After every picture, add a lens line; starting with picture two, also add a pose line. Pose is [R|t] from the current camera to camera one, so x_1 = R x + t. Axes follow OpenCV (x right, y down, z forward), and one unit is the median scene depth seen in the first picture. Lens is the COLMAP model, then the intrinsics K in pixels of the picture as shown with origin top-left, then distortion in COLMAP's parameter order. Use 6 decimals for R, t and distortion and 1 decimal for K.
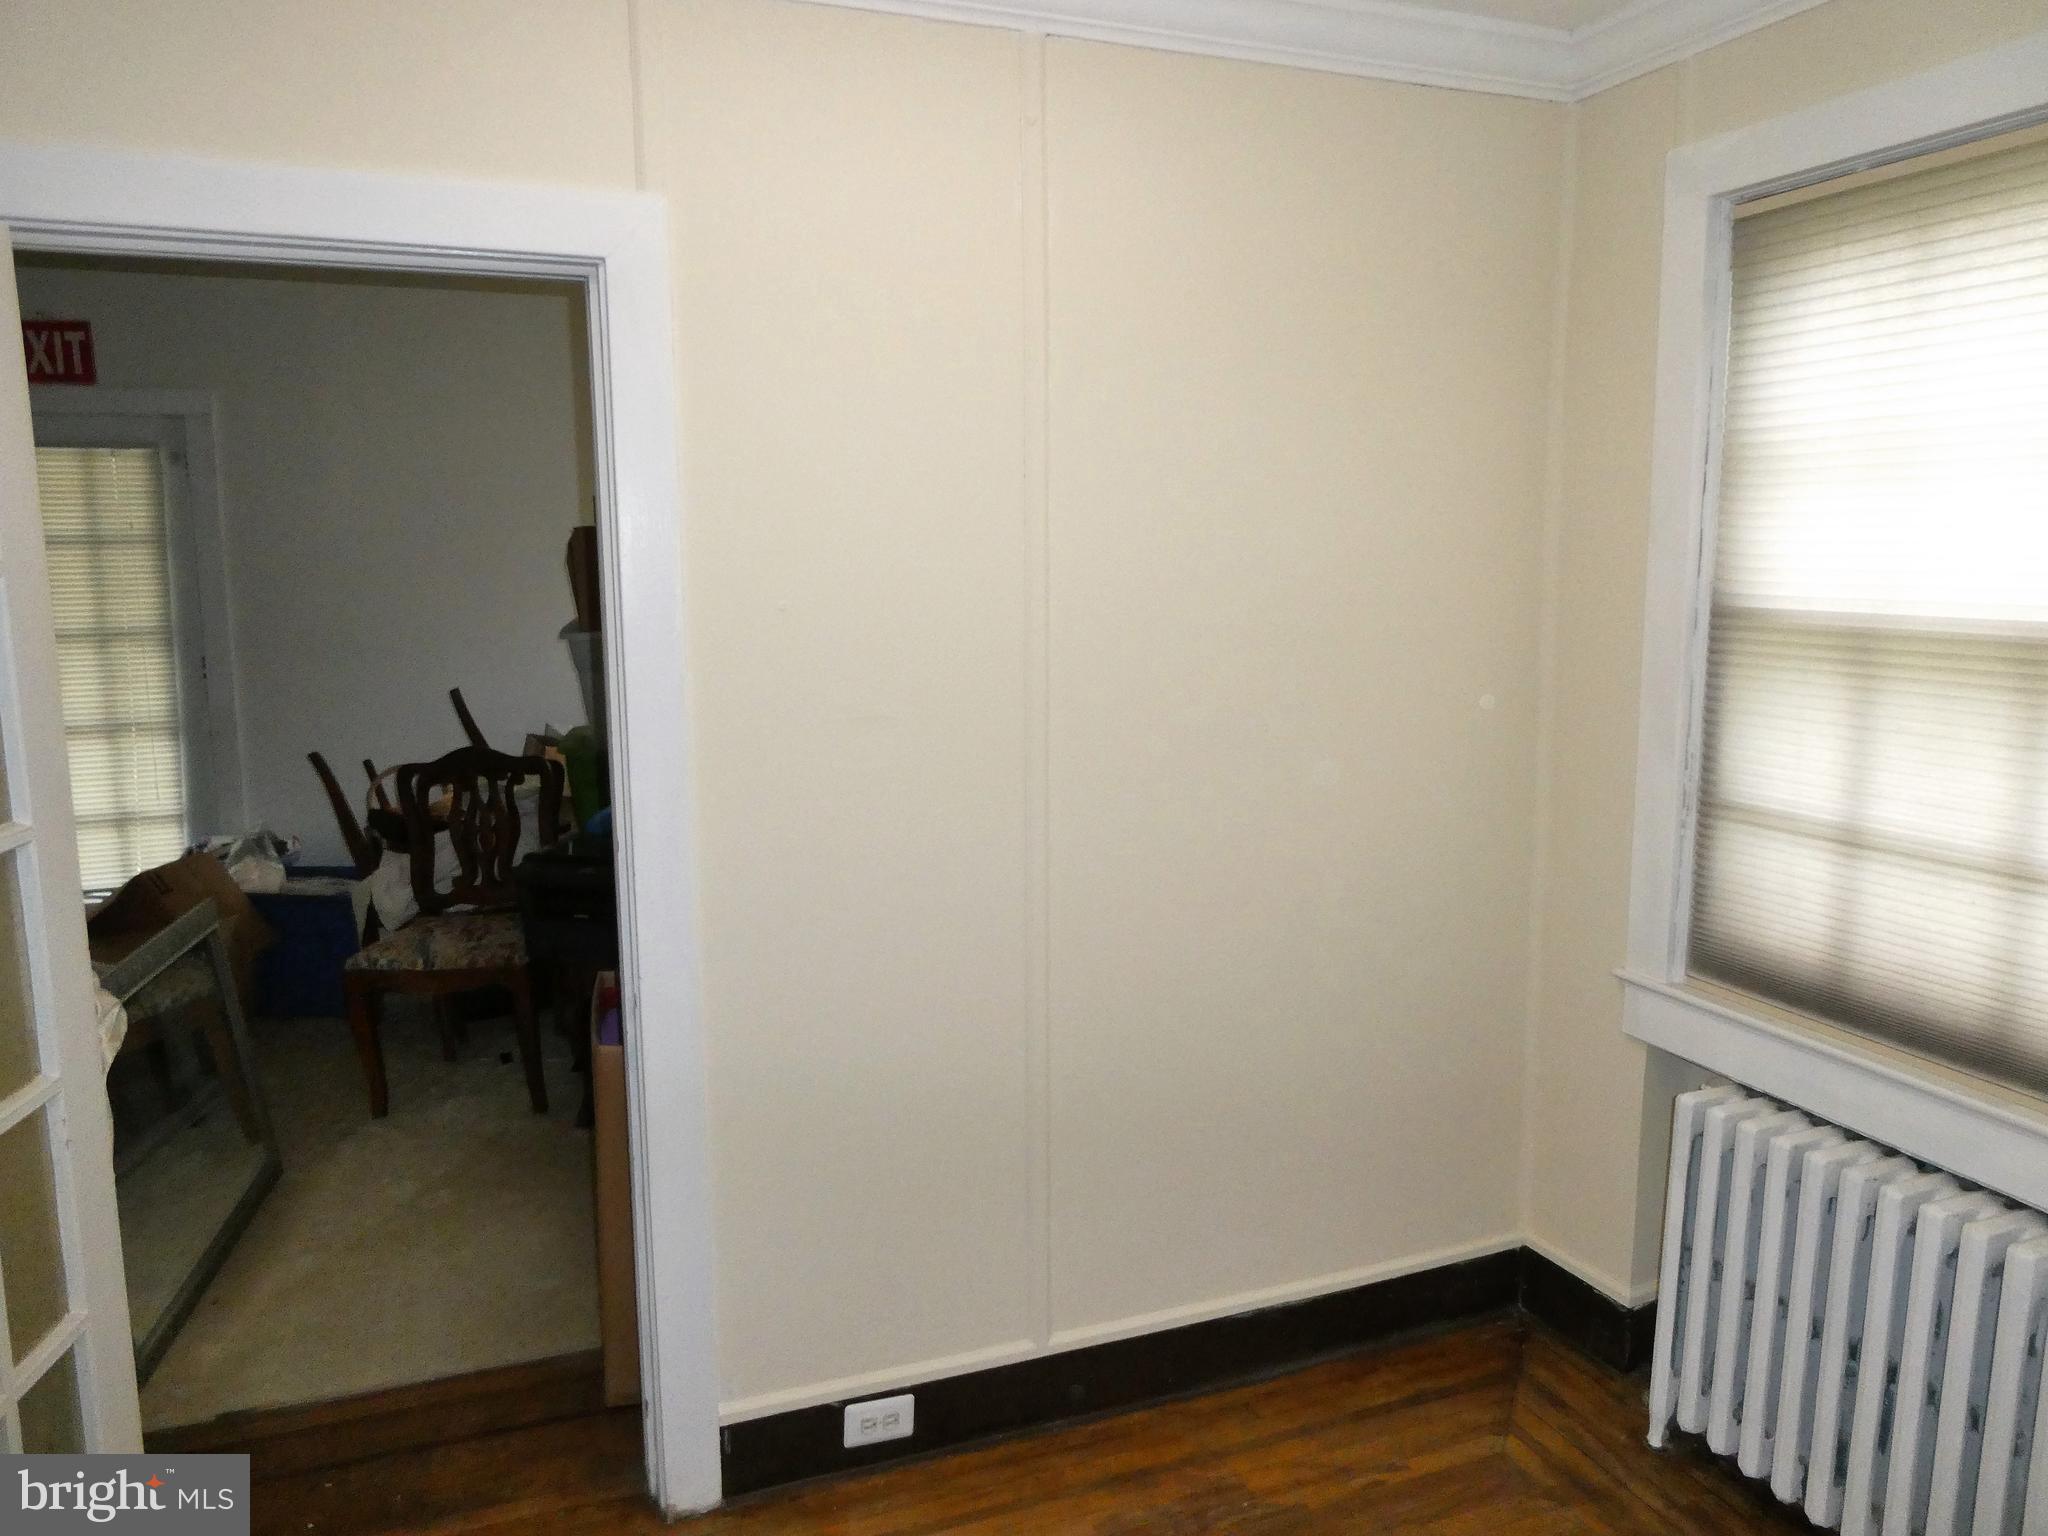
lens RADIAL K [[1454.9, 0, 1026.1], [0, 1454.9, 783.0], [0, 0, 1]] dist [-0.010940, 0.008479]
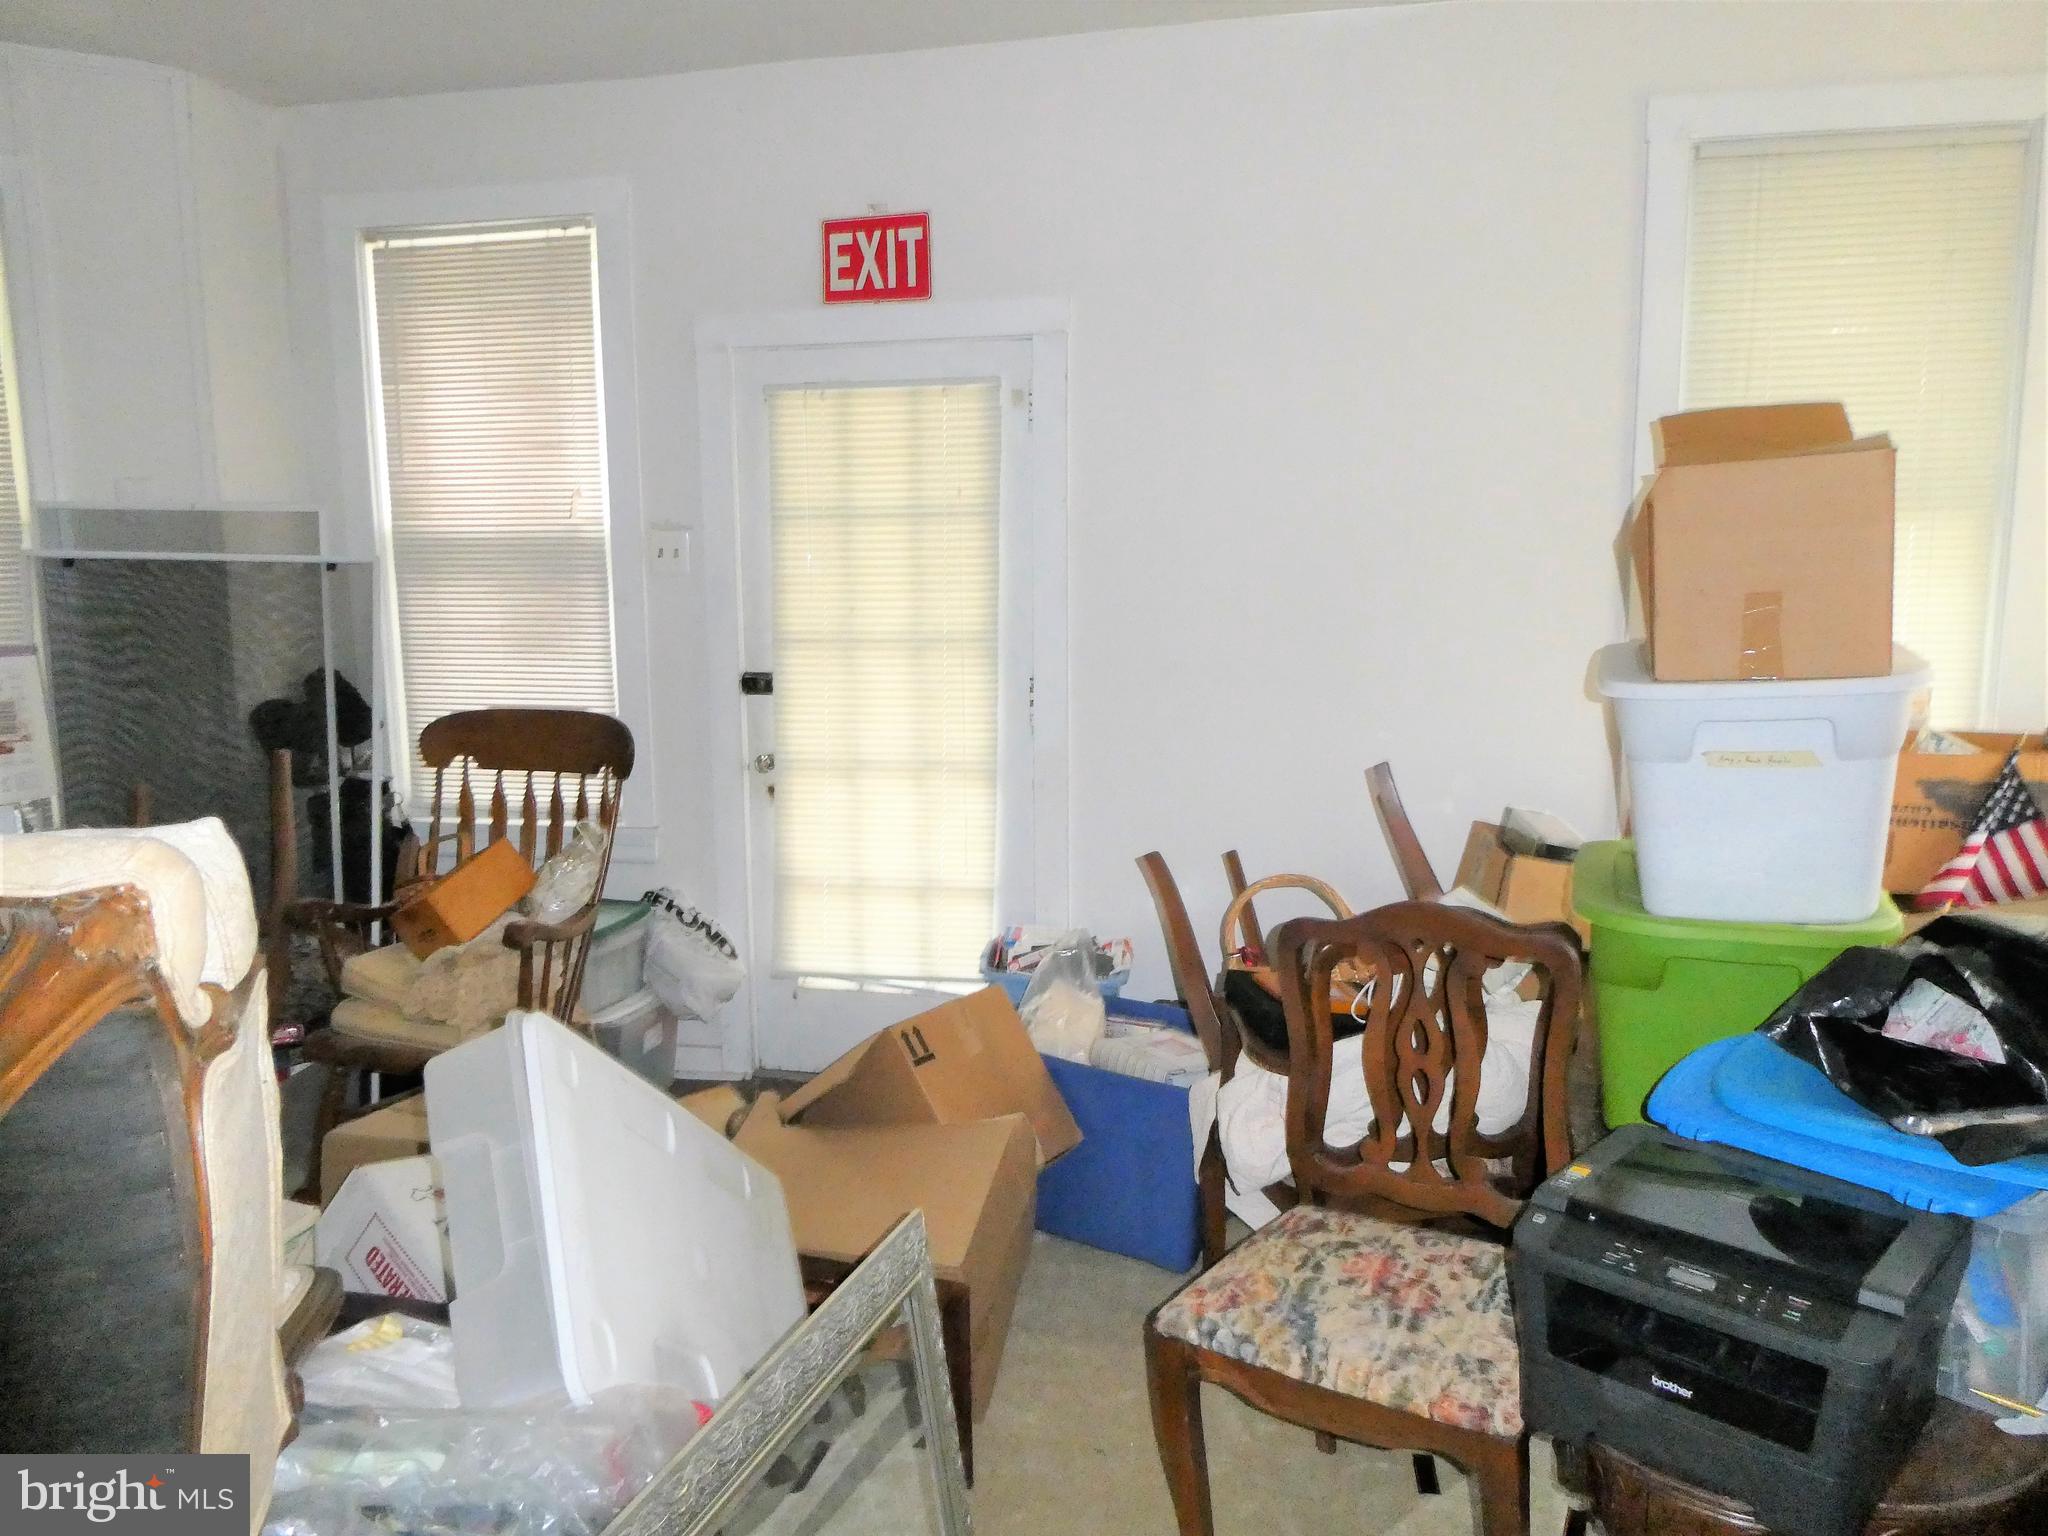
lens RADIAL K [[1454.9, 0, 1021.3], [0, 1454.9, 768.5], [0, 0, 1]] dist [-0.010940, 0.008479]
pose [[0.838825, 0.078702, -0.538683, -0.201183], [-0.077463, 0.996682, 0.024993, -0.064579], [0.538862, 0.020763, 0.842138, 0.435600]]
